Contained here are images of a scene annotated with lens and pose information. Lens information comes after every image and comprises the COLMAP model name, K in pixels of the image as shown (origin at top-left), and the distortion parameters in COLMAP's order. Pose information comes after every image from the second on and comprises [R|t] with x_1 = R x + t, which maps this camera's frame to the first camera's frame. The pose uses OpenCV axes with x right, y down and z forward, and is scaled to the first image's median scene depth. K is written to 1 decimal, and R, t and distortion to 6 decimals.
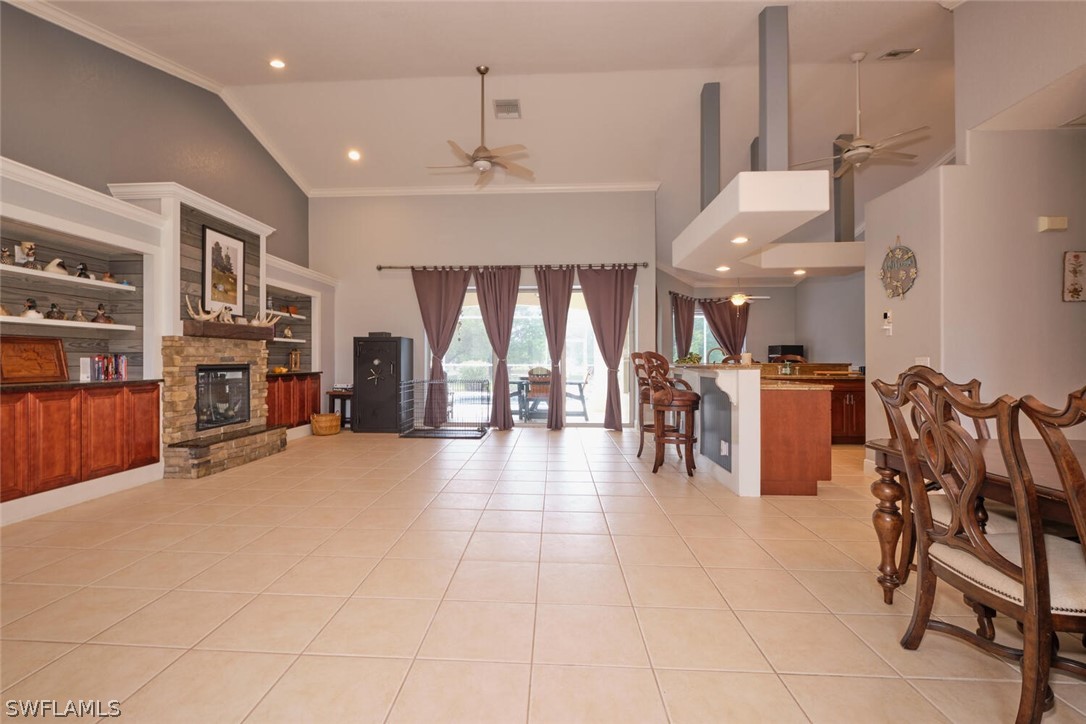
lens RADIAL K [[482.3, 0, 532.8], [0, 482.3, 359.3], [0, 0, 1]] dist [0.001317, -0.002059]
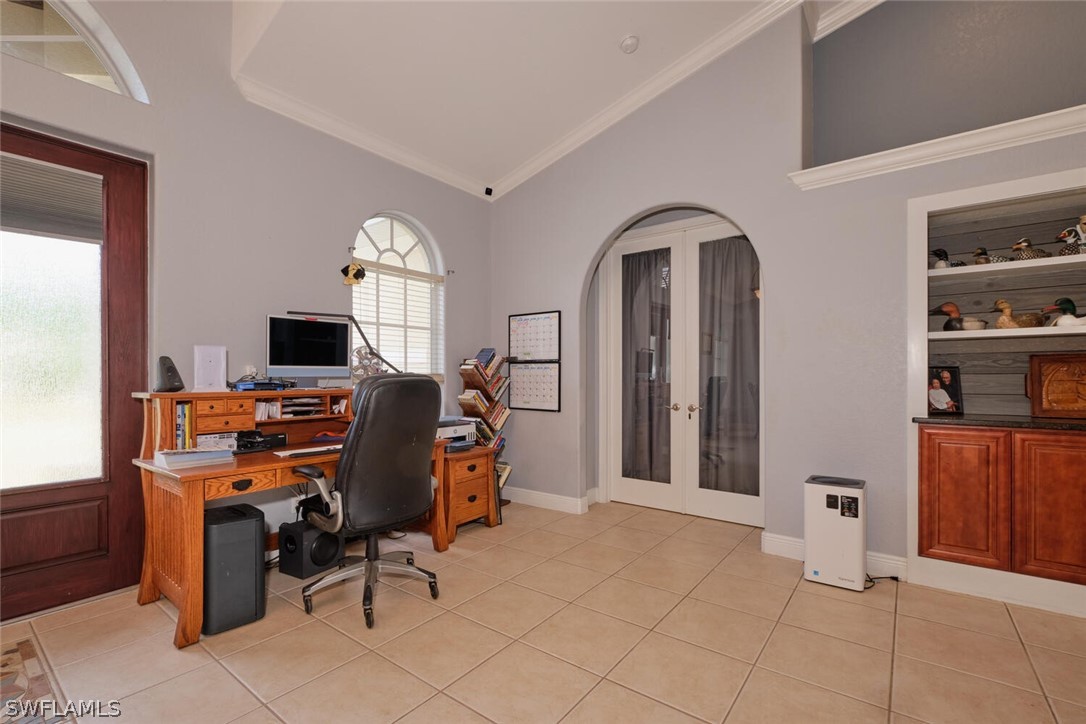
lens RADIAL K [[482.3, 0, 527.8], [0, 482.3, 379.0], [0, 0, 1]] dist [0.001317, -0.002059]
pose [[-0.580551, 0.003441, -0.814217, -0.014356], [0.003027, 0.999993, 0.002069, -0.009071], [0.814219, -0.001263, -0.580557, 0.535820]]
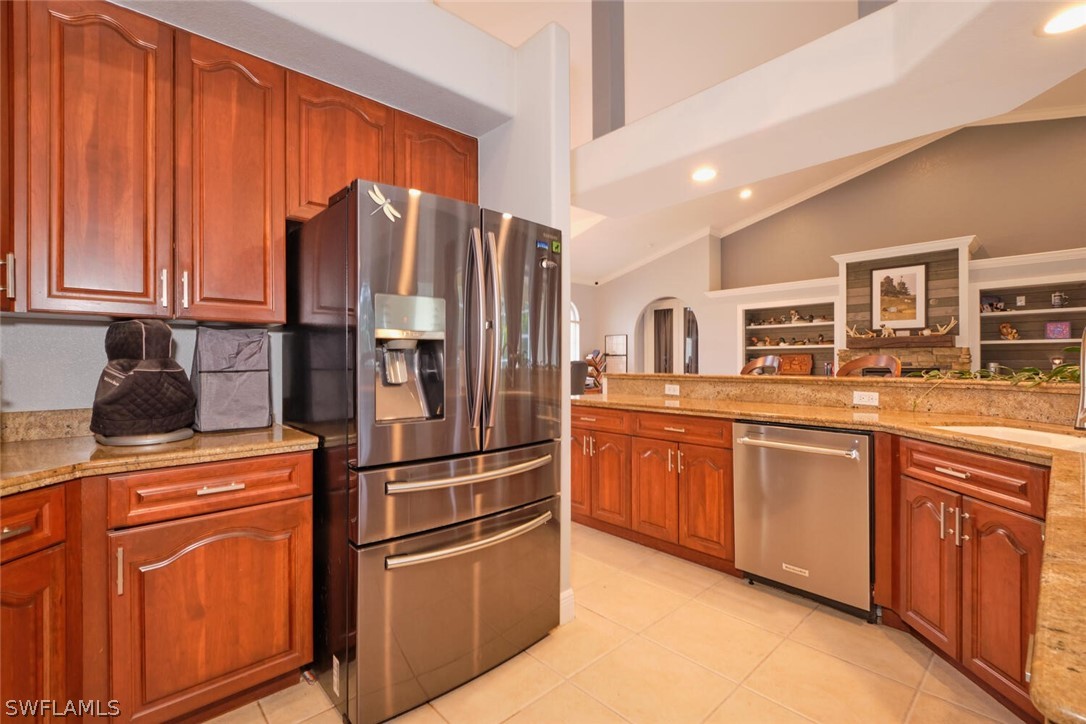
lens RADIAL K [[482.3, 0, 529.0], [0, 482.3, 360.7], [0, 0, 1]] dist [0.001317, -0.002059]
pose [[-0.707851, 0.001383, -0.706360, 0.979840], [0.005667, 0.999977, -0.003720, -0.009943], [0.706339, -0.006636, -0.707843, 1.228272]]
